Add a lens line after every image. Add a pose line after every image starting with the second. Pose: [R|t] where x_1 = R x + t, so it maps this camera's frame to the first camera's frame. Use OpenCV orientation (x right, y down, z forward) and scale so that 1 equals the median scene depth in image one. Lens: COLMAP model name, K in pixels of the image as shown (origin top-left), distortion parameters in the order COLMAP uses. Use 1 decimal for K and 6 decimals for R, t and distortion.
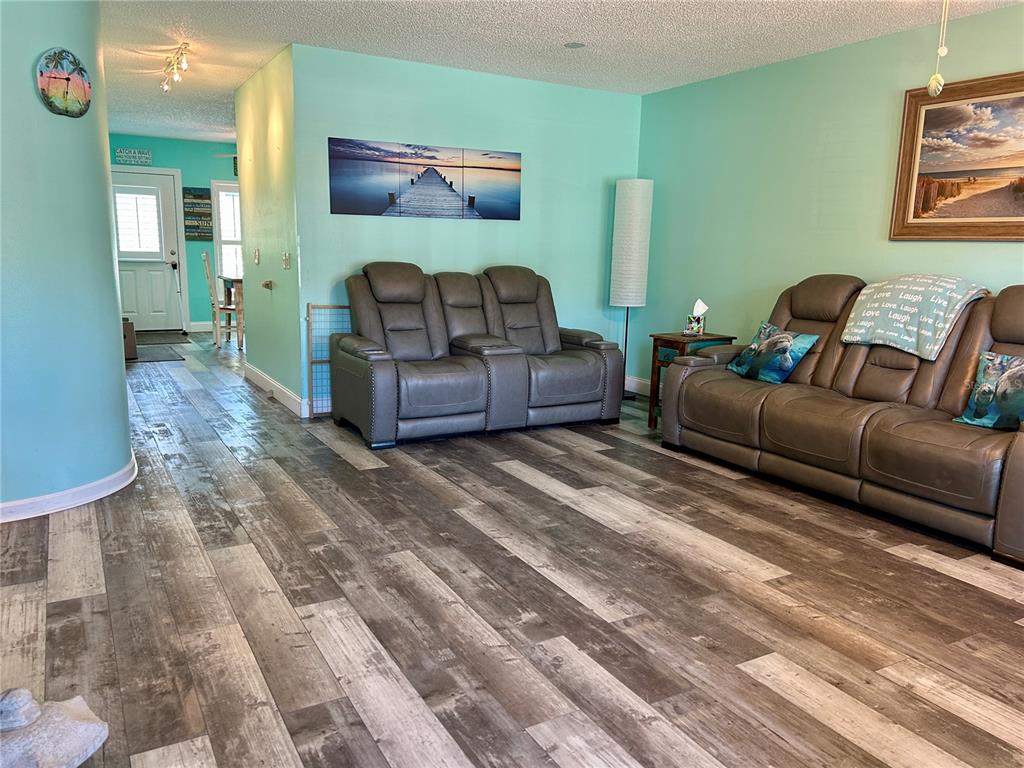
lens RADIAL K [[767.5, 0, 512.9], [0, 767.5, 385.3], [0, 0, 1]] dist [0.049563, -0.051073]
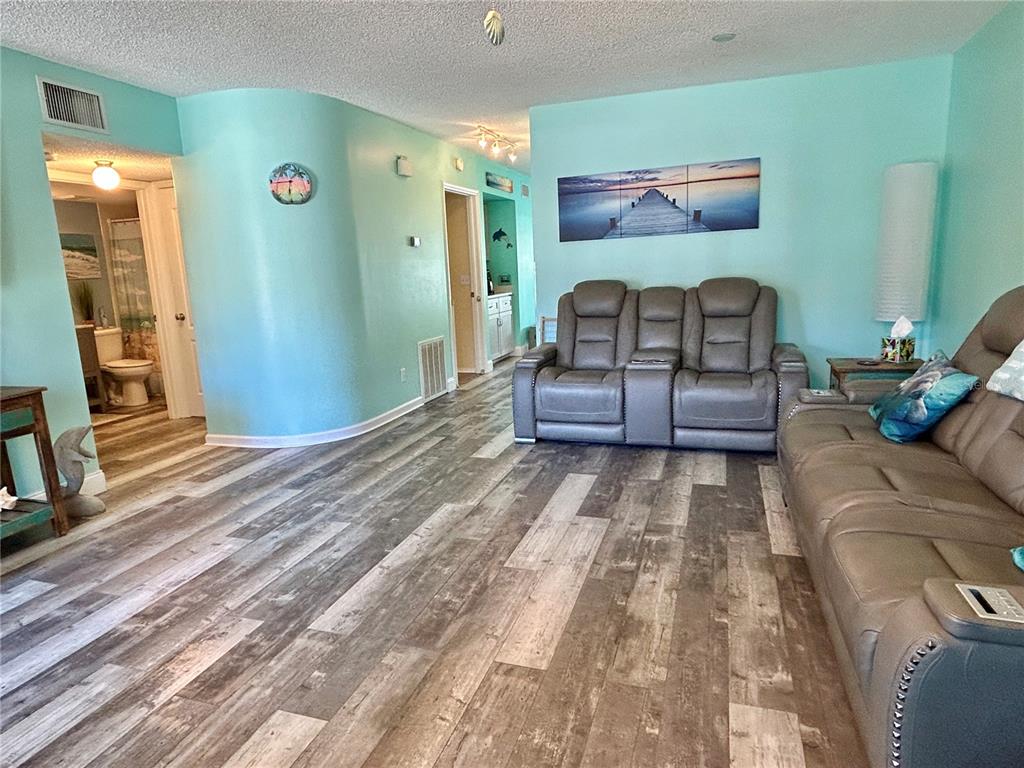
lens RADIAL K [[631.1, 0, 503.1], [0, 631.1, 379.1], [0, 0, 1]] dist [-0.006377, 0.001271]
pose [[0.656679, 0.083094, -0.749578, 0.674045], [-0.074888, 0.996184, 0.044824, -0.071760], [0.750443, 0.026699, 0.660396, 0.441675]]
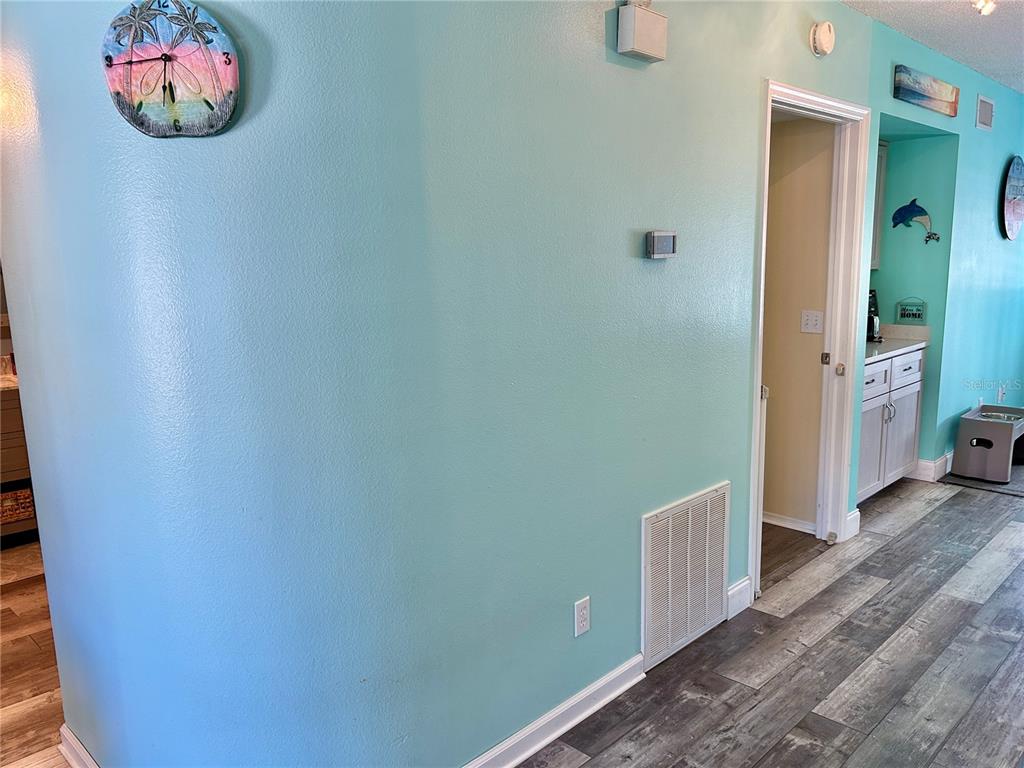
lens RADIAL K [[767.5, 0, 510.9], [0, 767.5, 386.4], [0, 0, 1]] dist [0.049563, -0.051073]
pose [[0.261218, 0.140907, -0.954940, -0.037524], [-0.145333, 0.983752, 0.105403, -0.256524], [0.954276, 0.111251, 0.277452, 1.005469]]
